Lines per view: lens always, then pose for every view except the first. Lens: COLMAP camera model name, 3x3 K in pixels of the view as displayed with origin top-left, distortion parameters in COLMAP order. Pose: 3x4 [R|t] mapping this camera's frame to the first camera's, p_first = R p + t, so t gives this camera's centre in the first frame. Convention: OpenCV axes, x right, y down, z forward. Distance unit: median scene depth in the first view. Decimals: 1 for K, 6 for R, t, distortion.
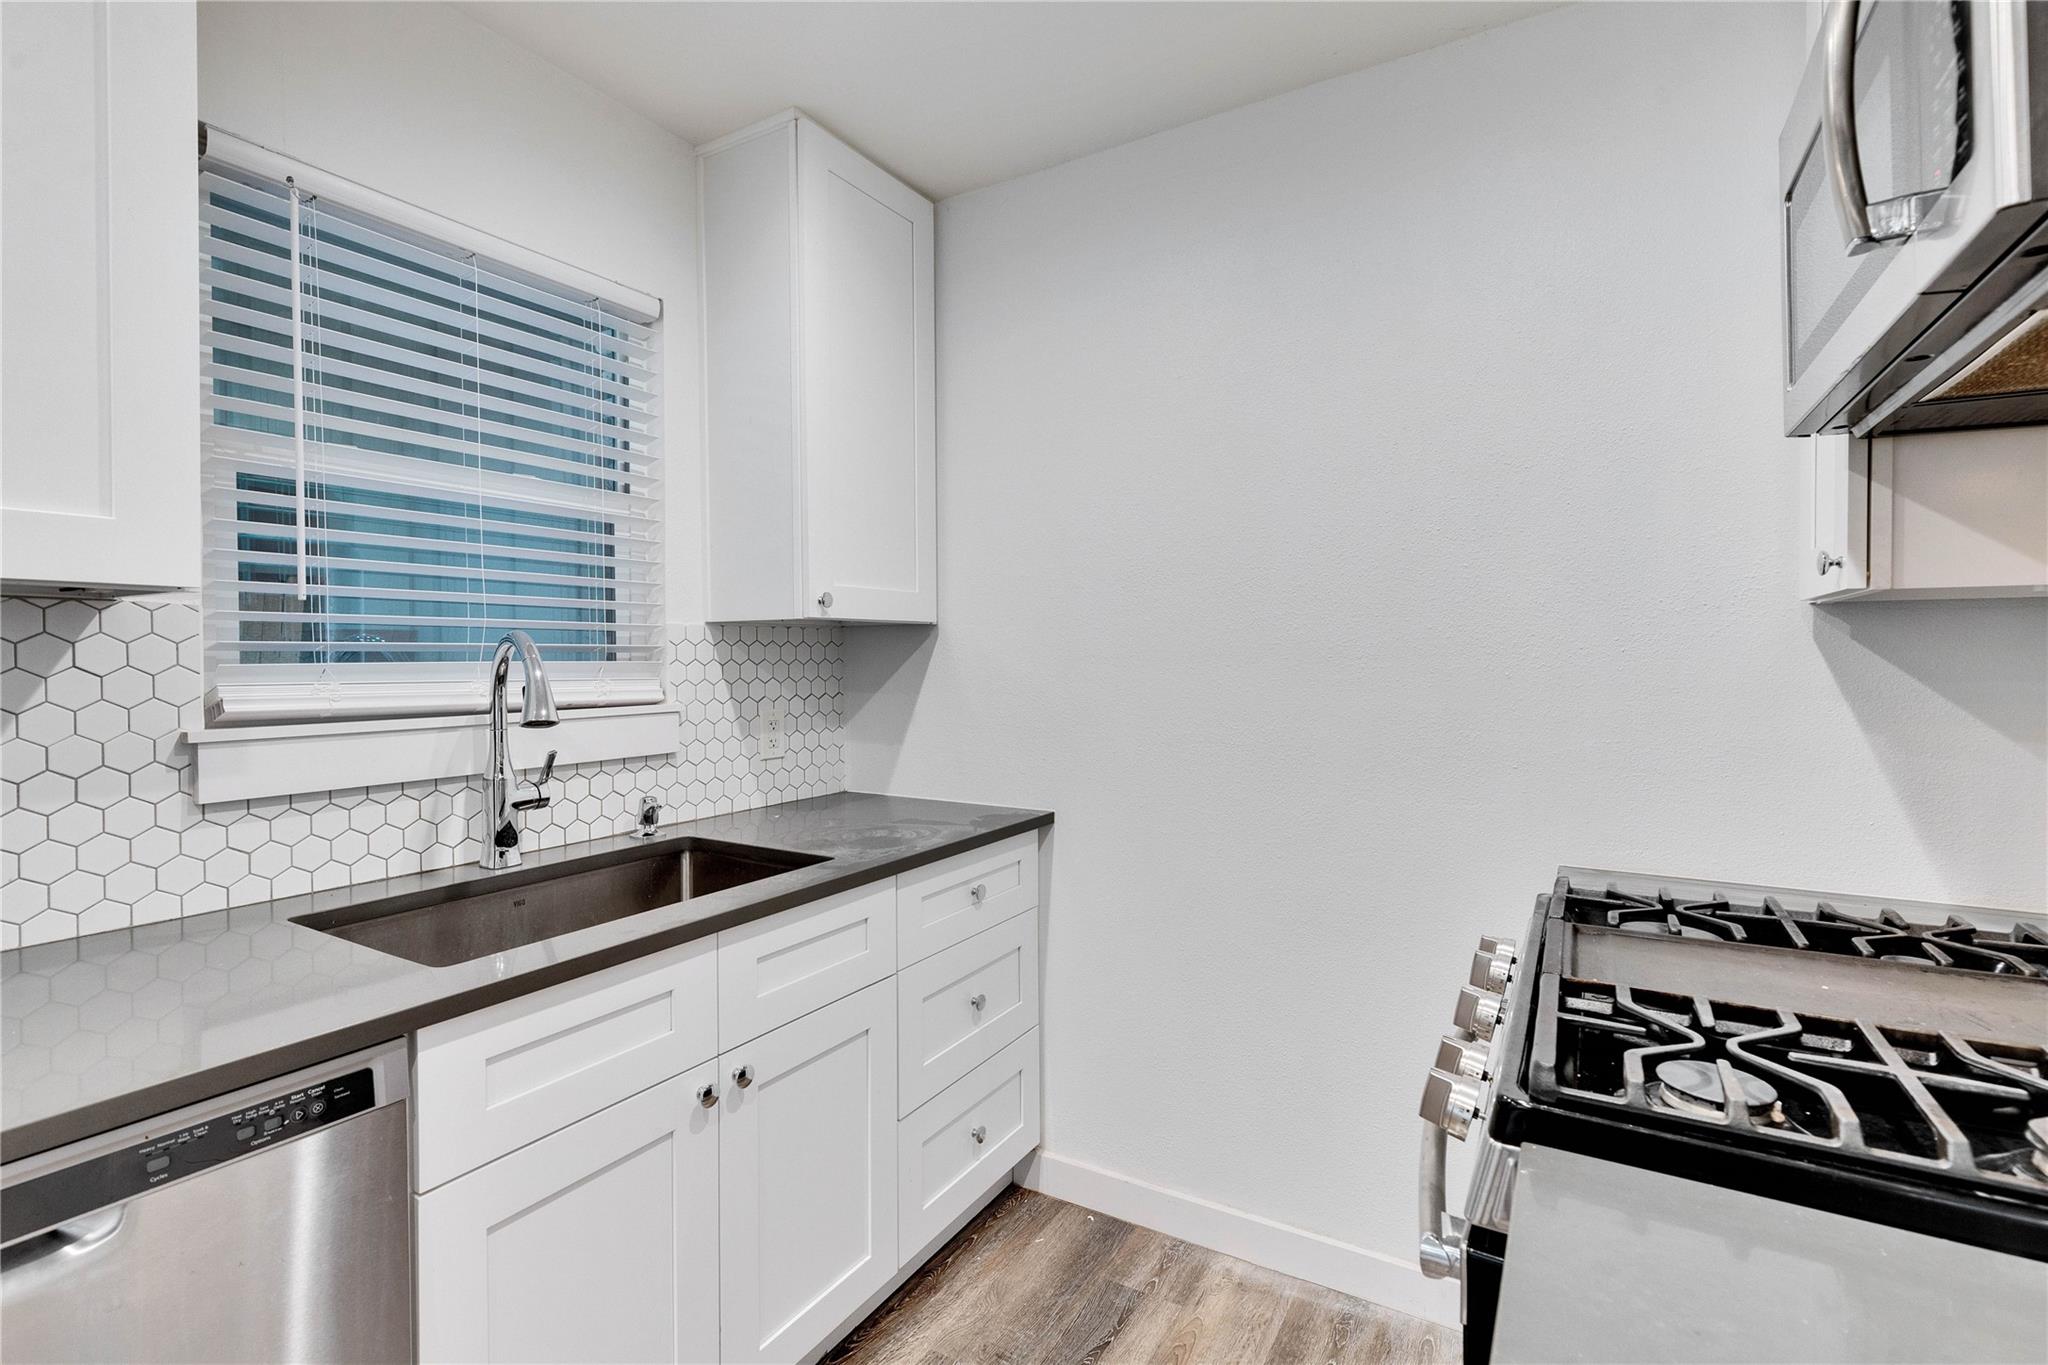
lens RADIAL K [[973.9, 0, 1027.2], [0, 973.9, 667.1], [0, 0, 1]] dist [-0.001668, -0.000048]
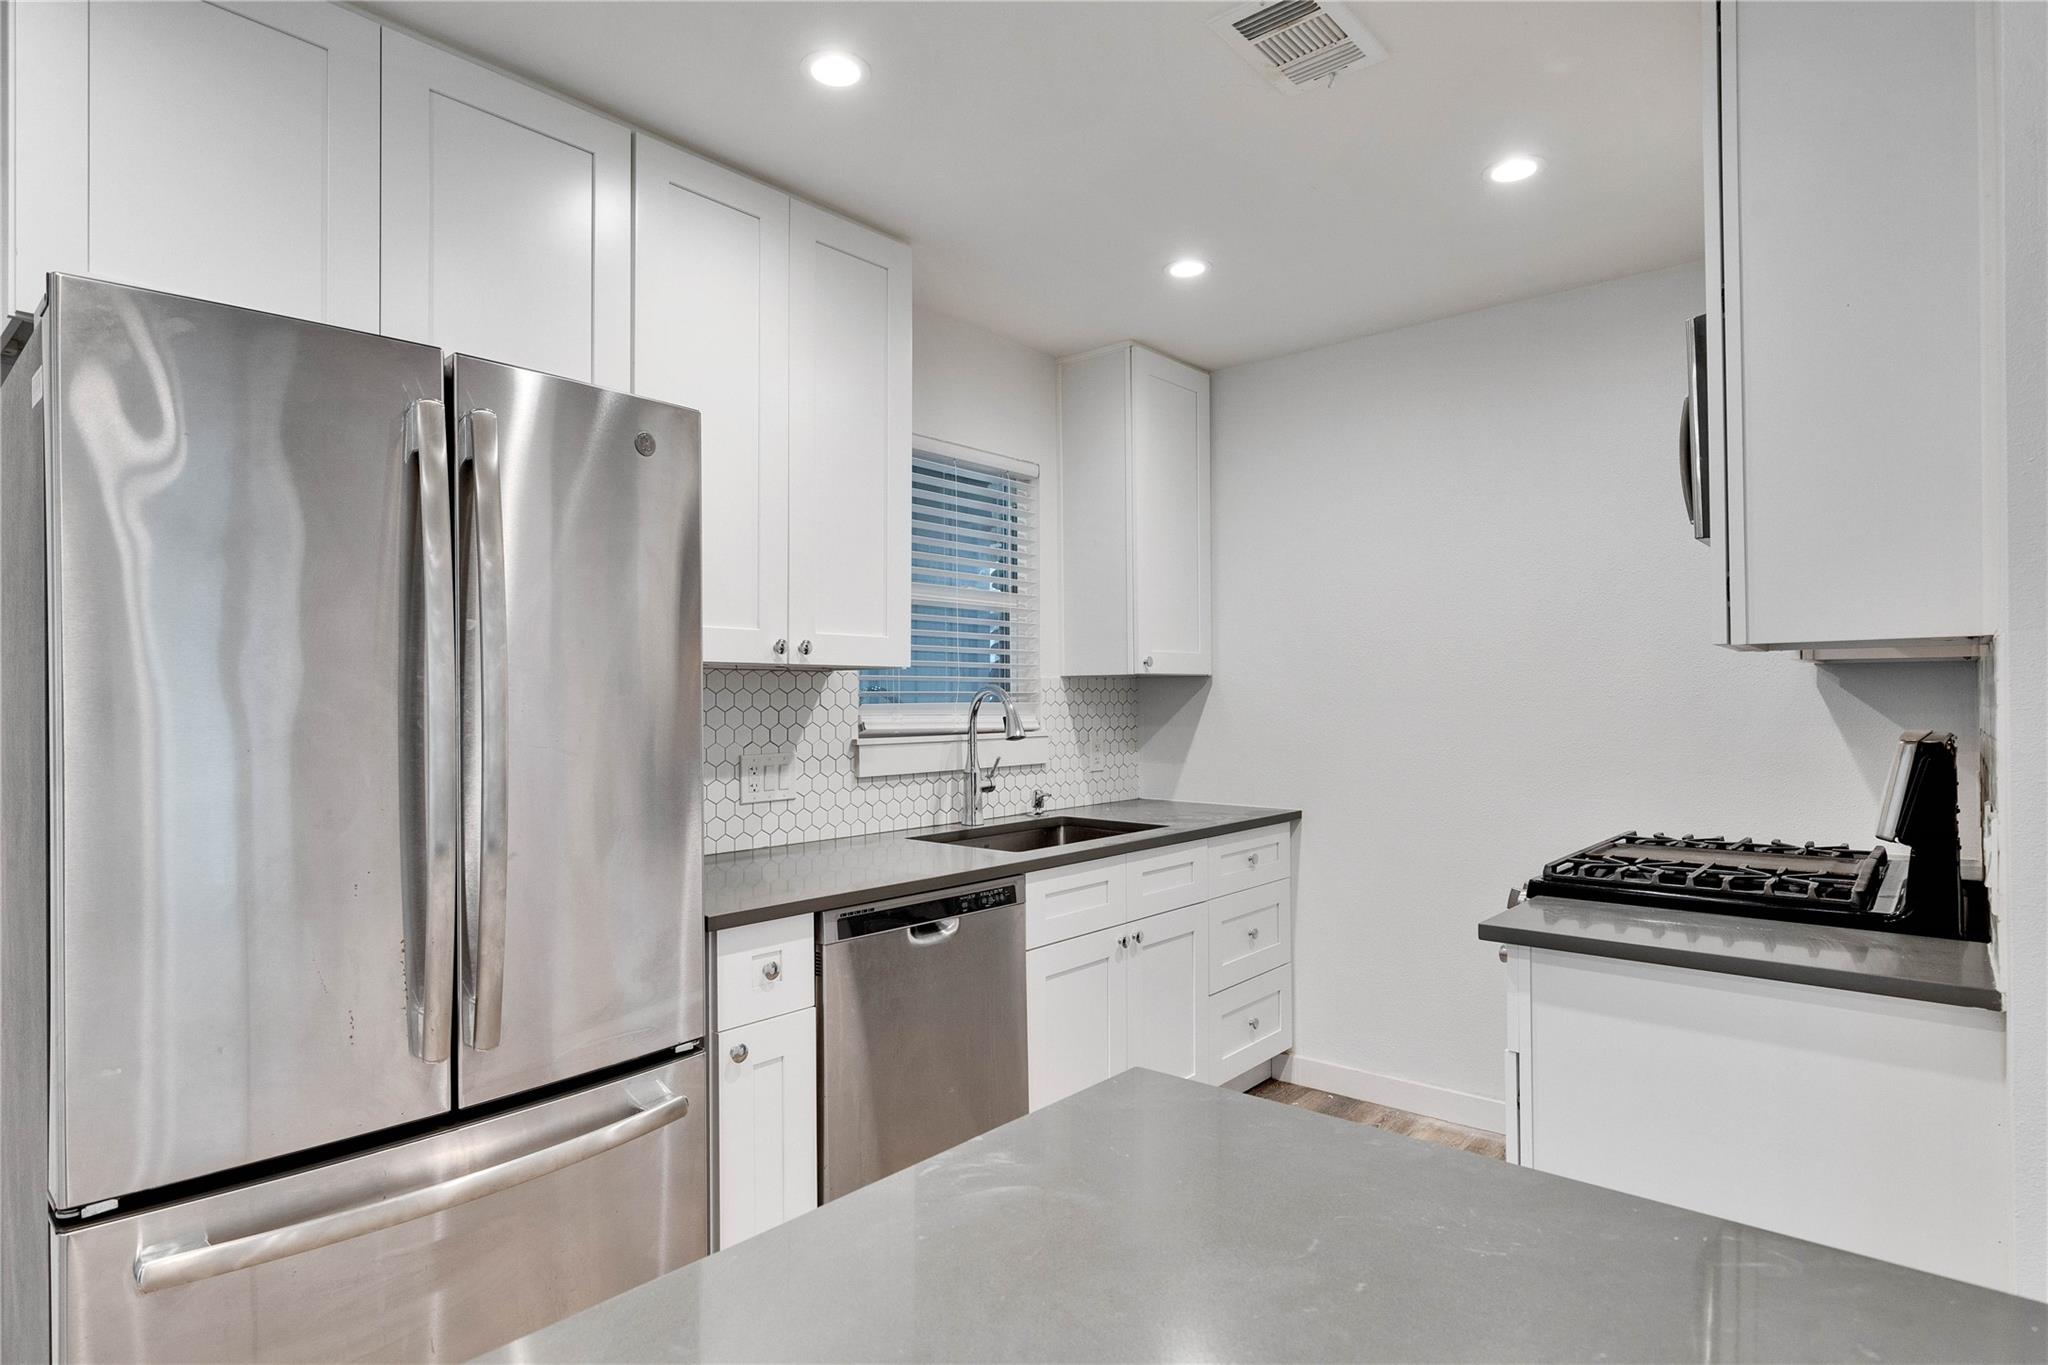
lens RADIAL K [[1129.4, 0, 1018.3], [0, 1129.4, 695.9], [0, 0, 1]] dist [-0.002687, -0.001093]
pose [[0.986213, -0.002005, -0.165470, -0.117520], [-0.000413, 0.999894, -0.014582, 0.009114], [0.165482, 0.014449, 0.986107, -0.752551]]
